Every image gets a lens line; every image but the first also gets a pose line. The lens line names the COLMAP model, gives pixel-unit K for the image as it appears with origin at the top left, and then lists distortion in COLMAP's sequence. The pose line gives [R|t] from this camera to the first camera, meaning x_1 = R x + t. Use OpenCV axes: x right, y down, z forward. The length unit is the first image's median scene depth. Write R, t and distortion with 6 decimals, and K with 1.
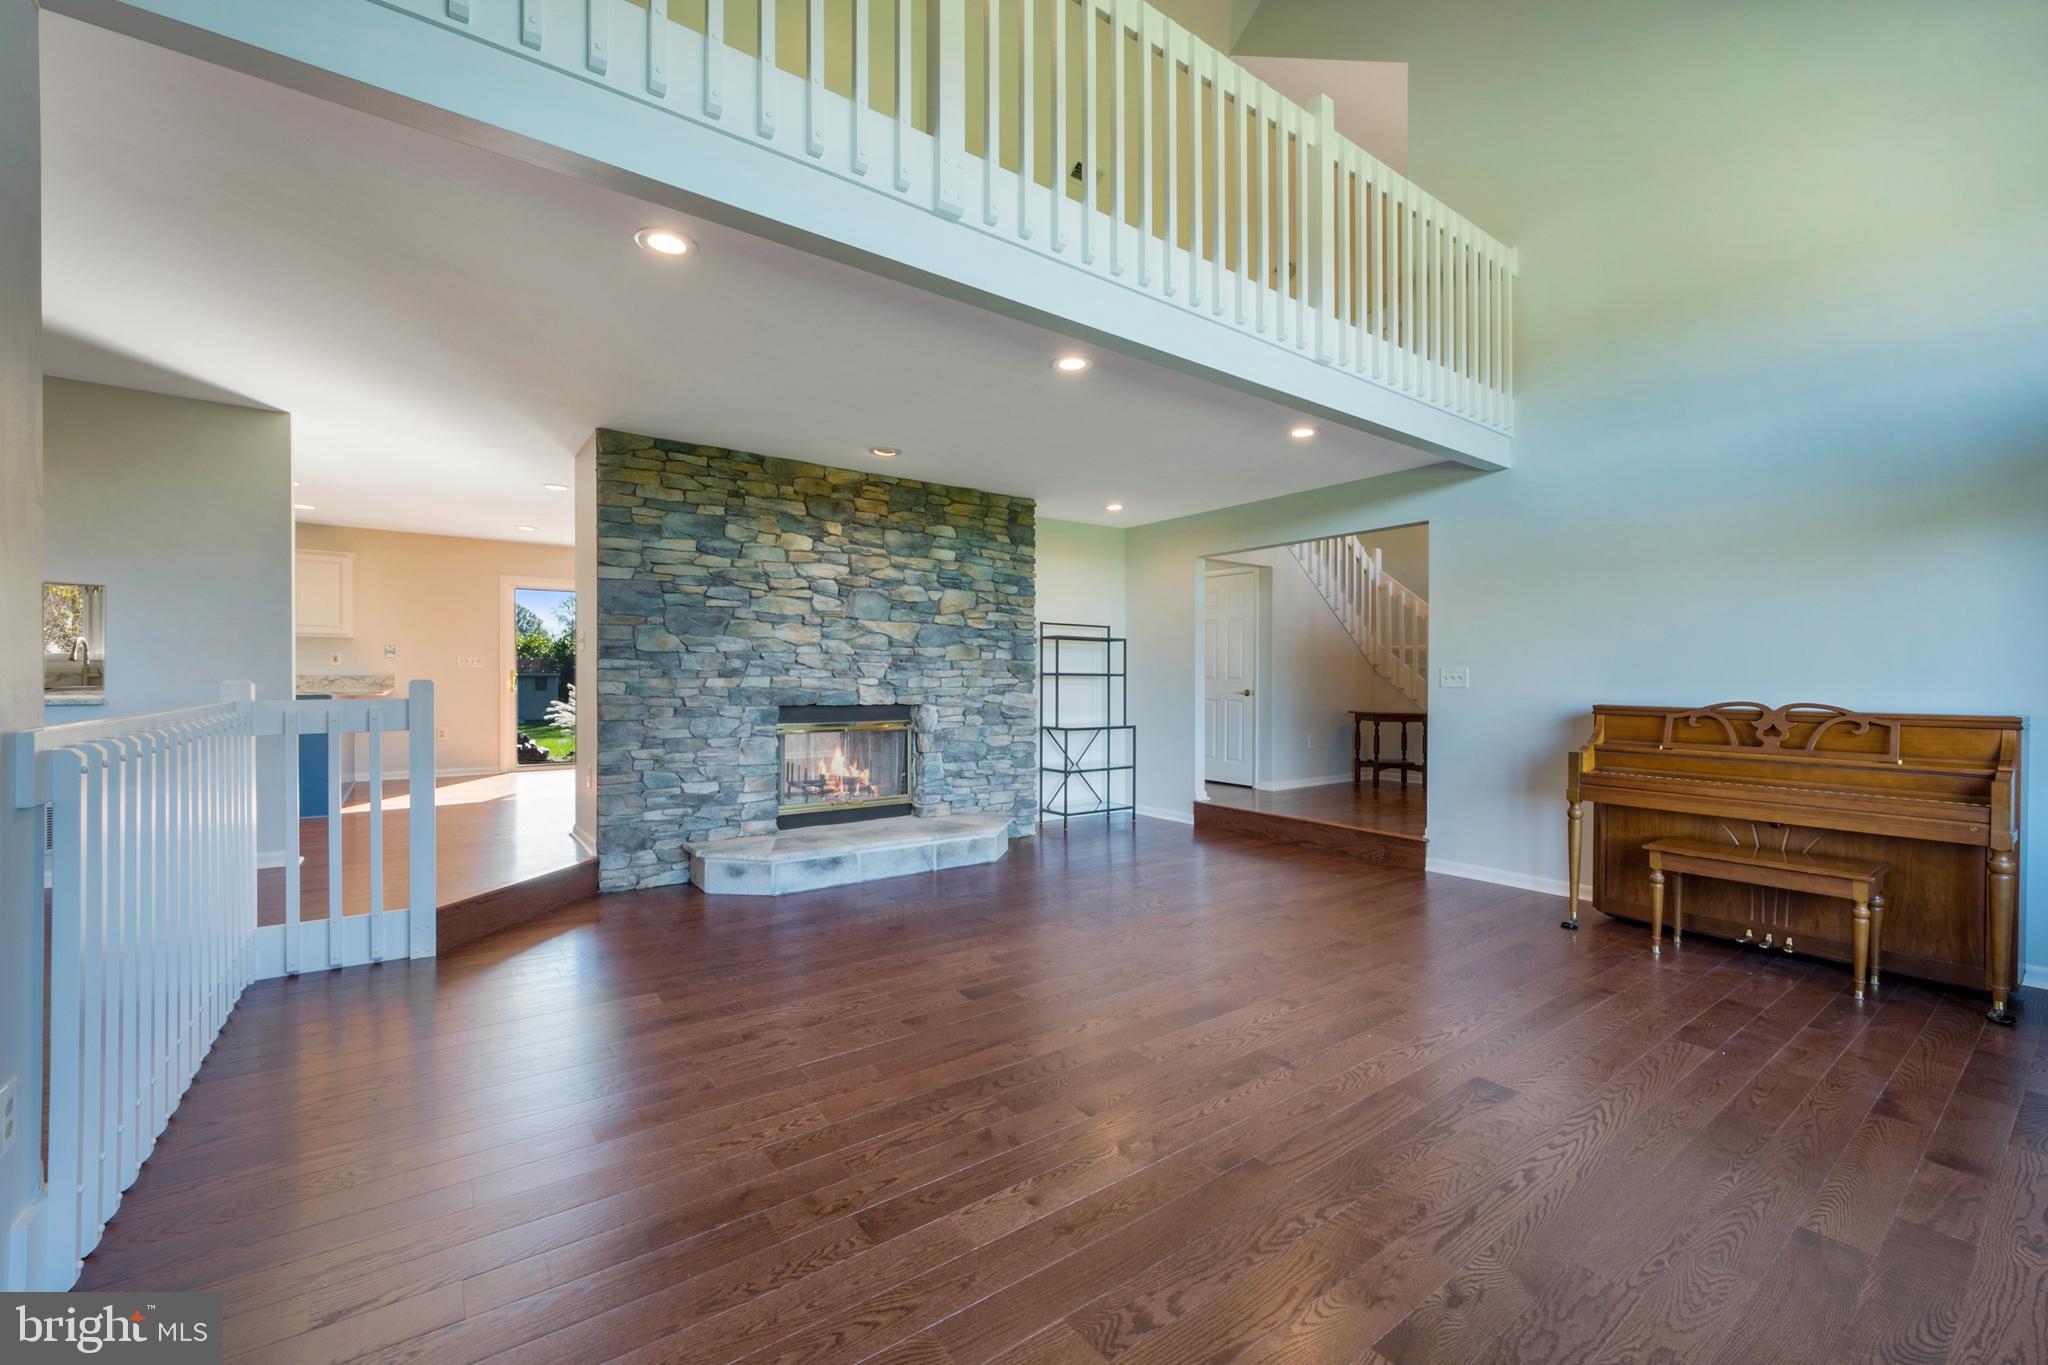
lens RADIAL K [[822.4, 0, 1024.0], [0, 822.4, 682.5], [0, 0, 1]] dist [-0.000732, -0.000077]
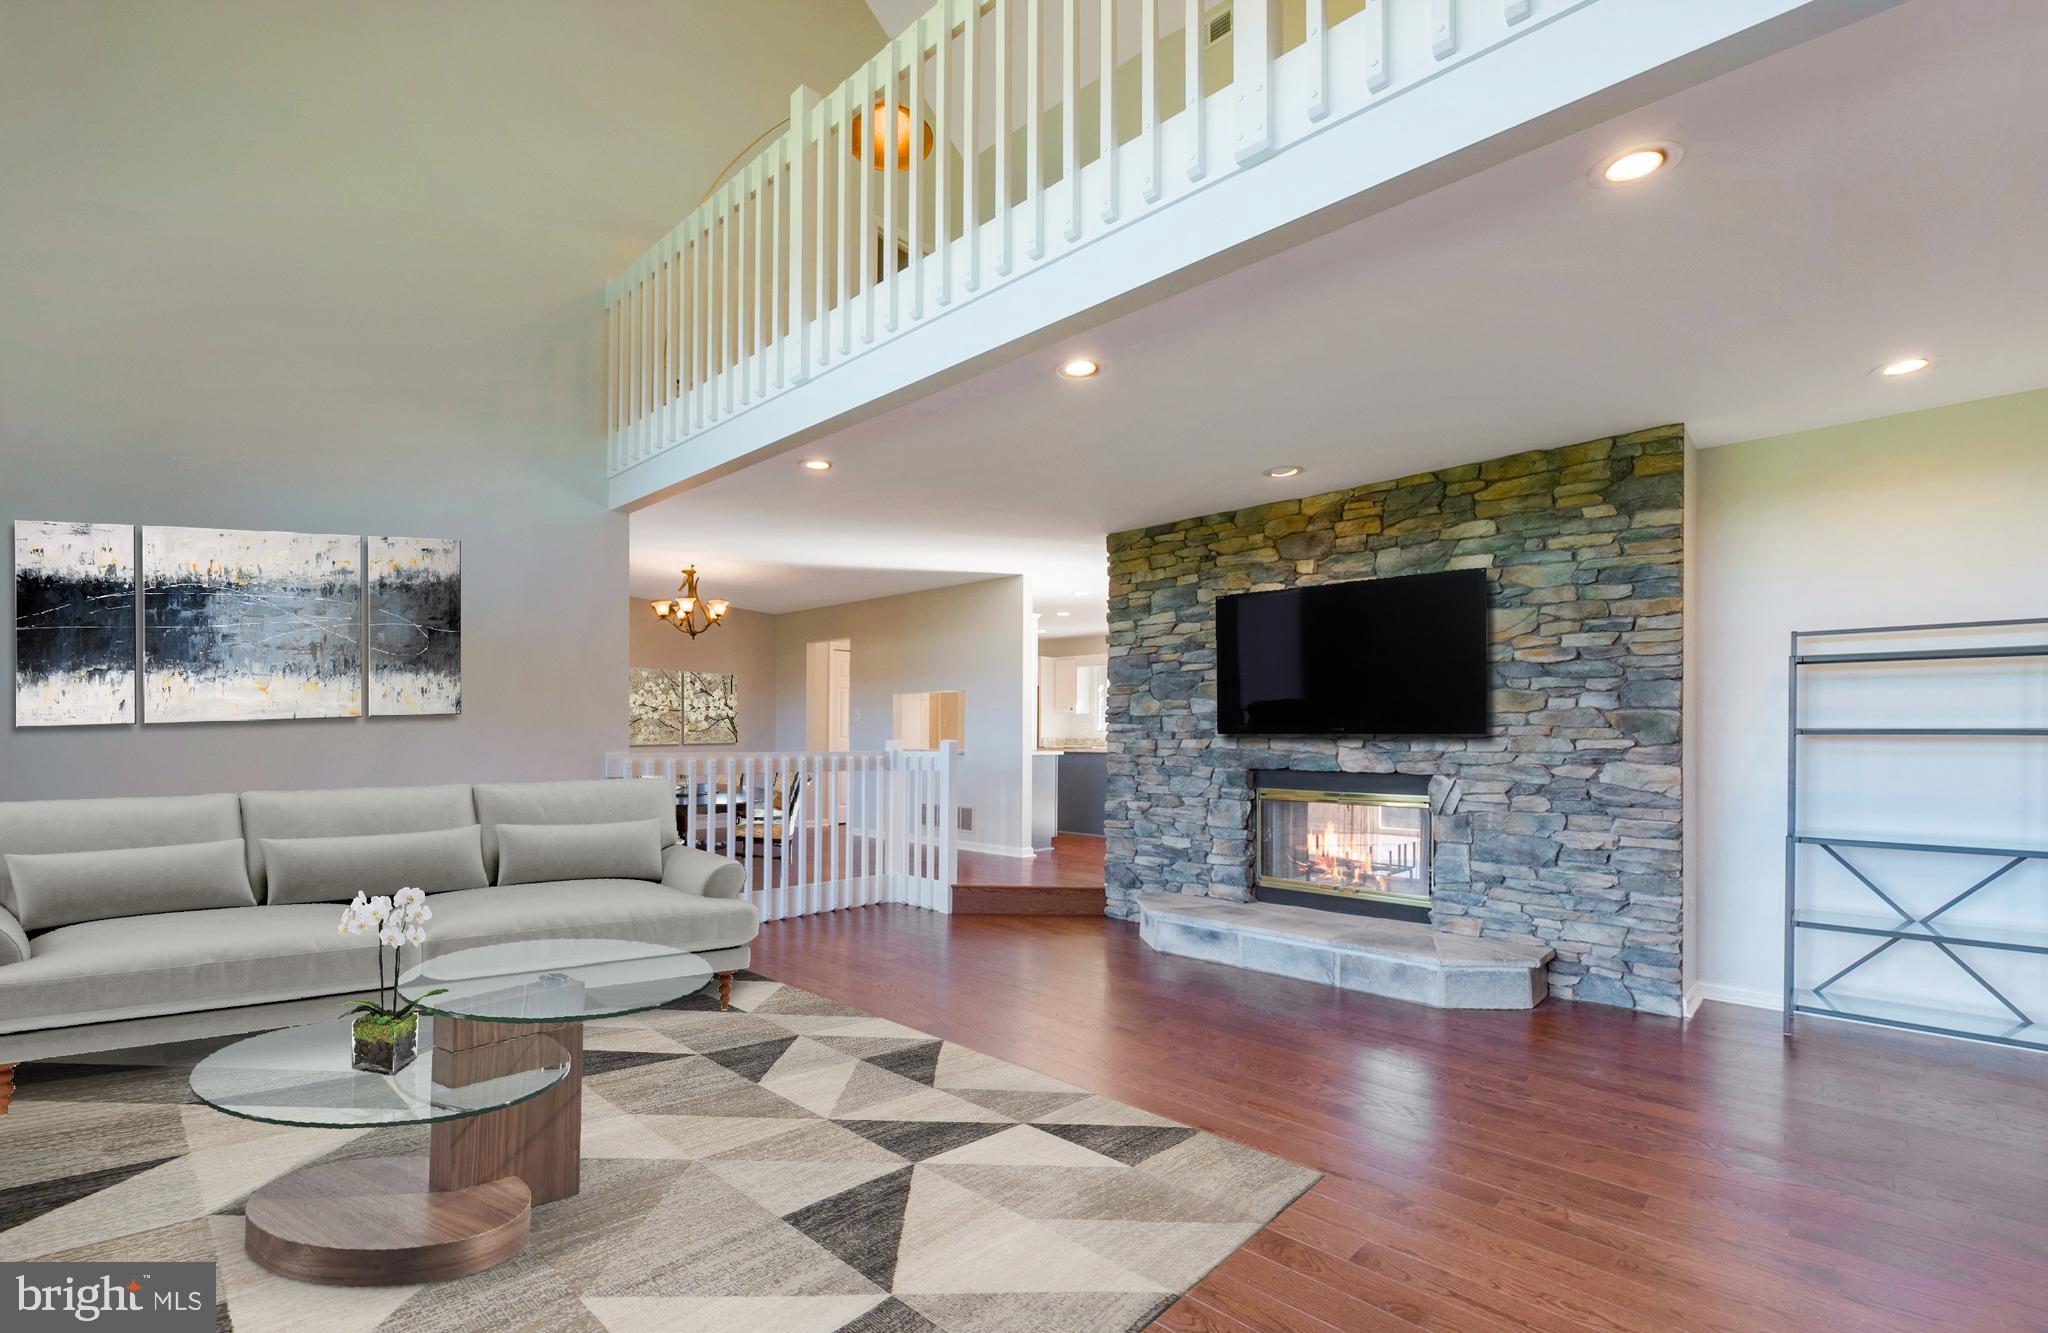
lens RADIAL K [[886.3, 0, 971.9], [0, 886.3, 738.8], [0, 0, 1]] dist [0.001735, -0.000018]
pose [[0.157566, -0.005019, -0.987496, 0.611886], [-0.009114, 0.999937, -0.006537, 0.003469], [0.987466, 0.010030, 0.157510, 0.485190]]
